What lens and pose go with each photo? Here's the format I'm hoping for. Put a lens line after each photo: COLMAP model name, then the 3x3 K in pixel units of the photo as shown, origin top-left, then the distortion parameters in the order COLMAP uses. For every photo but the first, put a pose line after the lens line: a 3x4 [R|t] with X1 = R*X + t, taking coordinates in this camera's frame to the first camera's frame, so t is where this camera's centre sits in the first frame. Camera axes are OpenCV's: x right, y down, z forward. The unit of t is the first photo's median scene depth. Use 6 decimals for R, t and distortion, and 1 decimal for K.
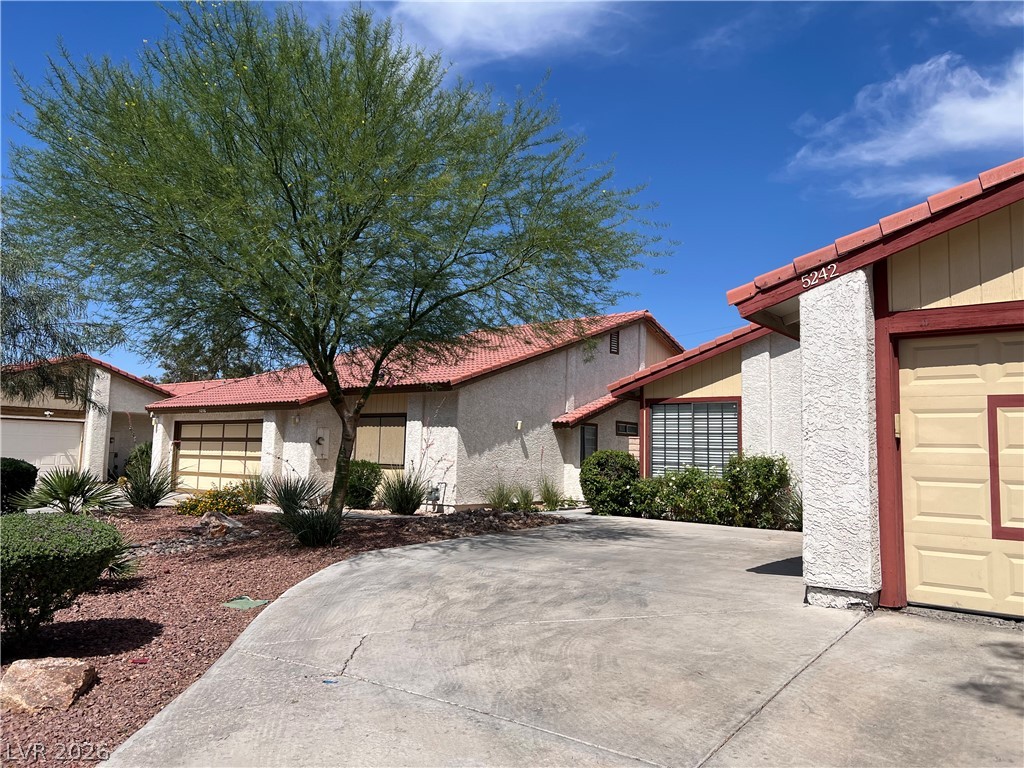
lens RADIAL K [[740.4, 0, 512.0], [0, 740.4, 384.0], [0, 0, 1]] dist [0.006579, -0.005081]
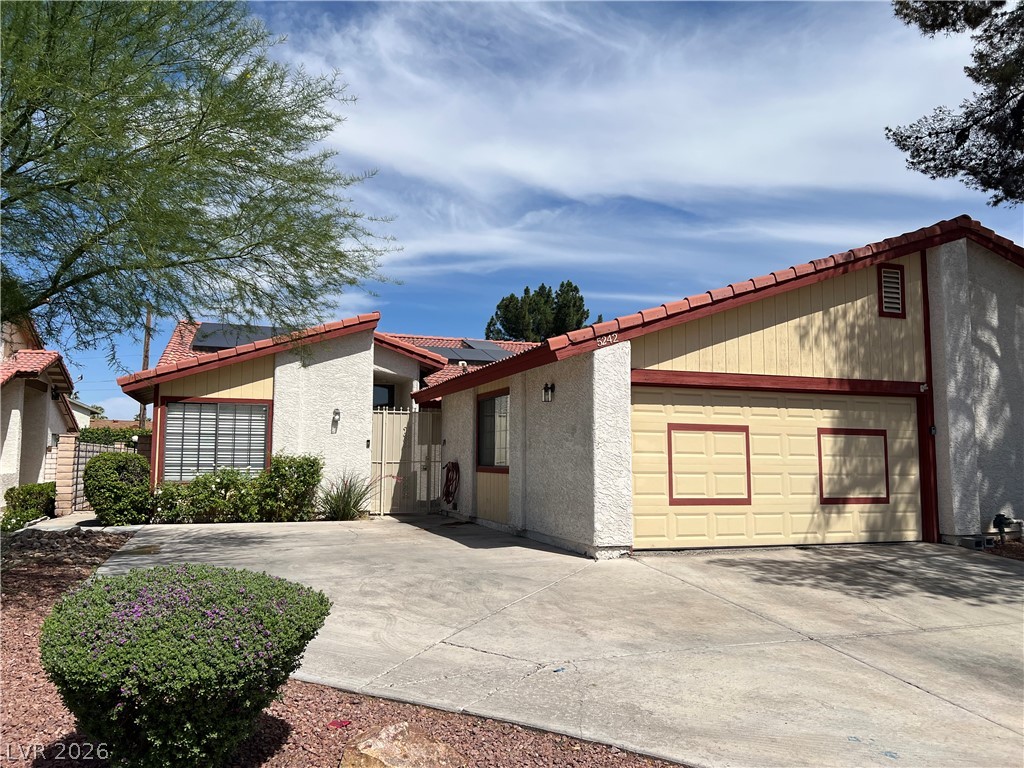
lens RADIAL K [[740.4, 0, 512.0], [0, 740.4, 384.0], [0, 0, 1]] dist [0.006579, -0.005081]
pose [[0.561920, 0.065418, 0.824601, -0.912669], [-0.072390, 0.996932, -0.029760, 0.002118], [-0.824018, -0.042970, 0.564931, 0.301540]]
